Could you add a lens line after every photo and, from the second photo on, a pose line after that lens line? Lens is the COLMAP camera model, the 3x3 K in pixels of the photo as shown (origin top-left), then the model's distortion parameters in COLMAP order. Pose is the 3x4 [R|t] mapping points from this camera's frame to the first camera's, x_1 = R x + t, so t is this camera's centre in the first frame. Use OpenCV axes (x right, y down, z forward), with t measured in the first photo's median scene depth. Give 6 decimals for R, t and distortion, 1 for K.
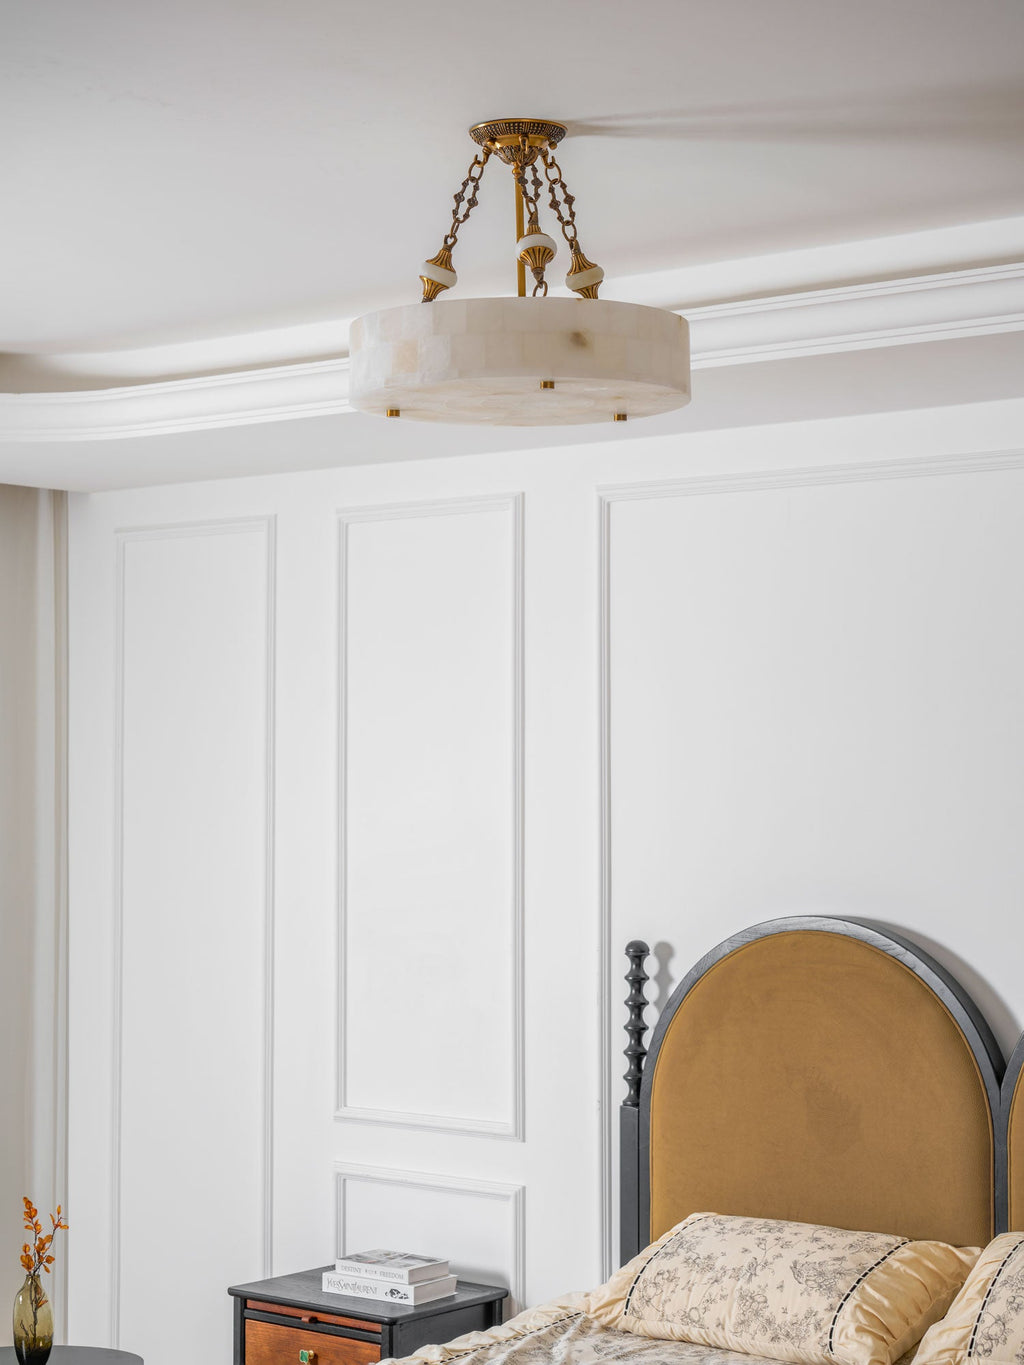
lens RADIAL K [[2702.7, 0, 516.2], [0, 2702.7, 643.7], [0, 0, 1]] dist [0.022008, 0.103952]
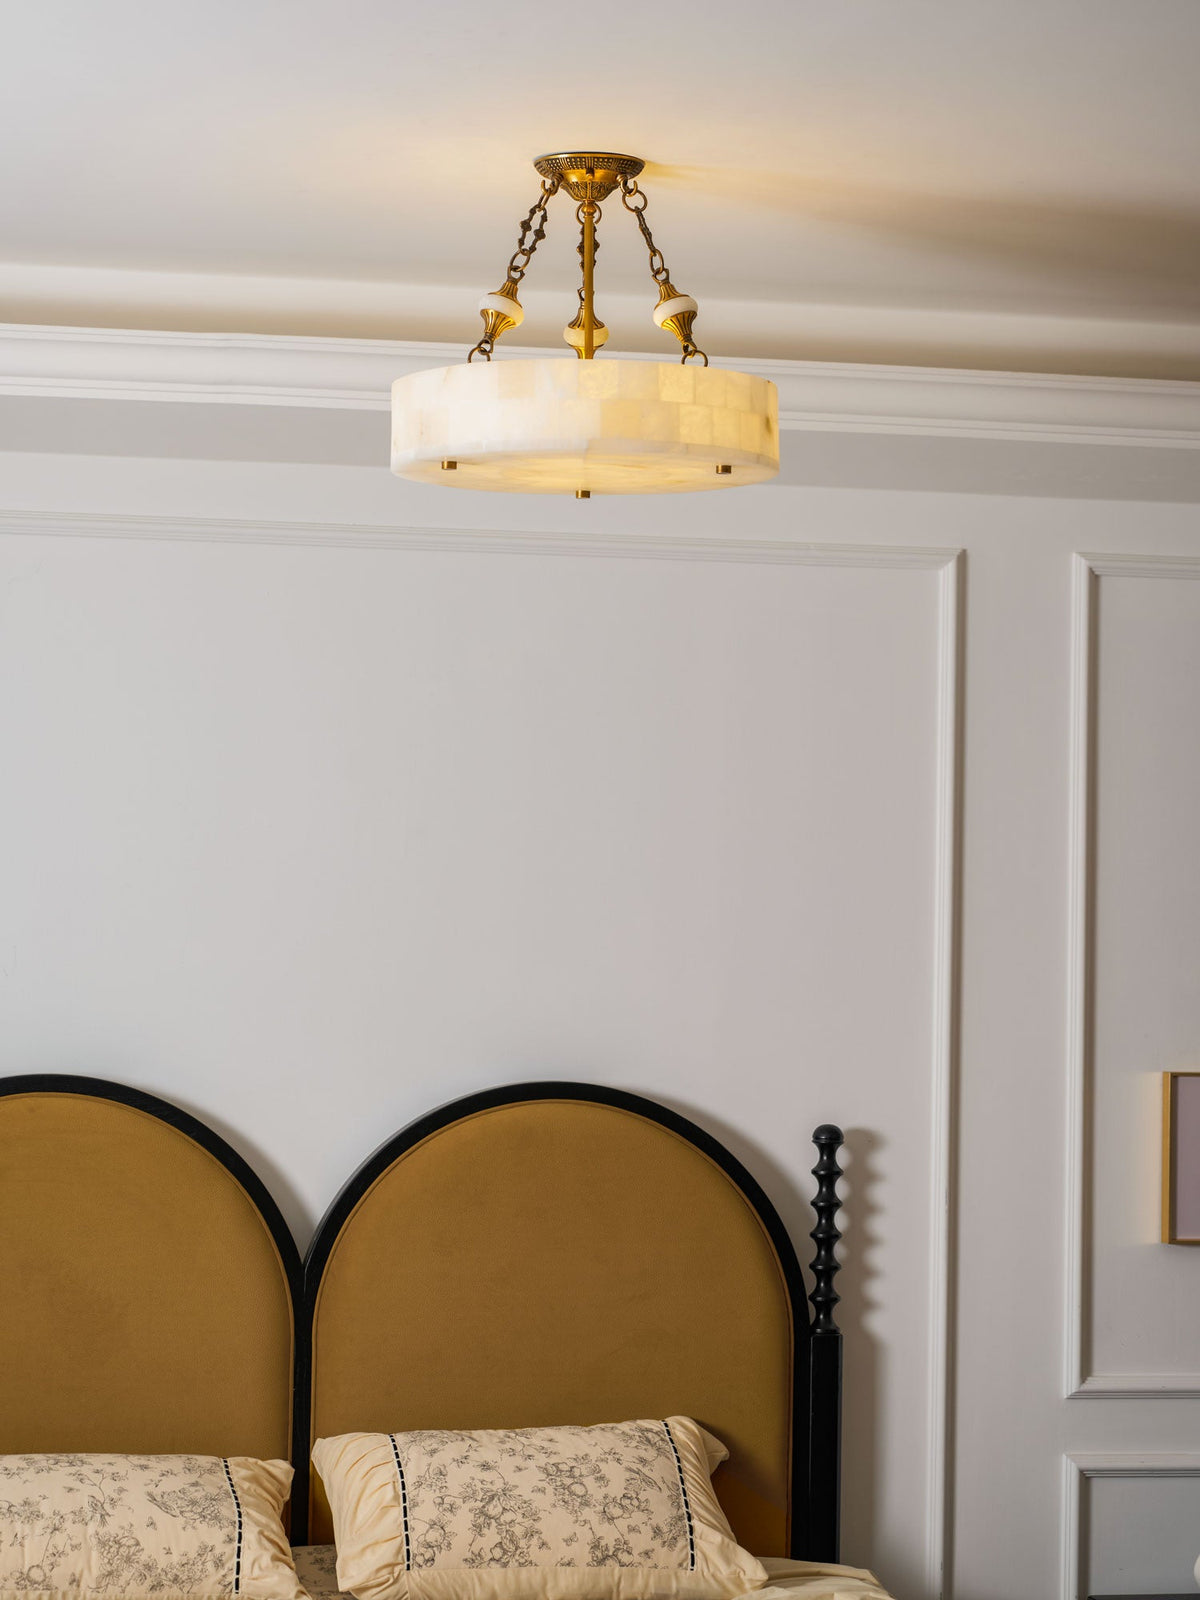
lens RADIAL K [[3995.8, 0, 606.1], [0, 3995.8, 701.6], [0, 0, 1]] dist [0.000610, 0.438462]
pose [[0.632103, 0.061641, 0.772429, -0.769915], [-0.058412, 0.997785, -0.031825, 0.019887], [-0.772680, -0.025003, 0.634303, 0.133096]]
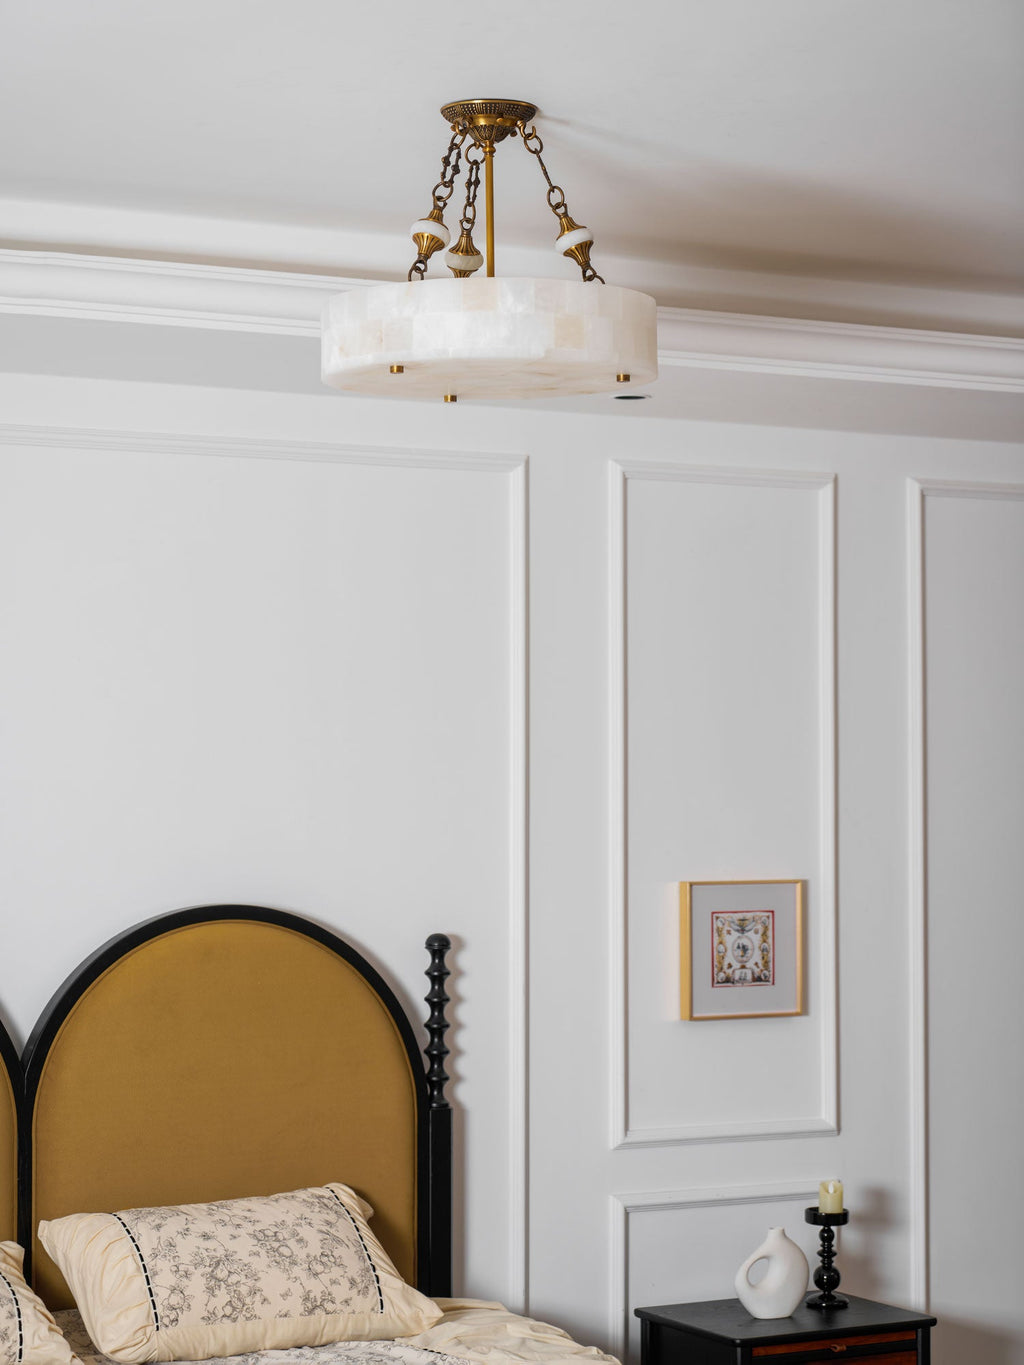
lens RADIAL K [[3077.6, 0, 511.2], [0, 3077.6, 647.9], [0, 0, 1]] dist [0.032870, -0.007302]
pose [[0.375848, 0.044579, 0.925609, -0.820606], [-0.047422, 0.998459, -0.028831, 0.034068], [-0.925467, -0.033058, 0.377383, 0.431868]]
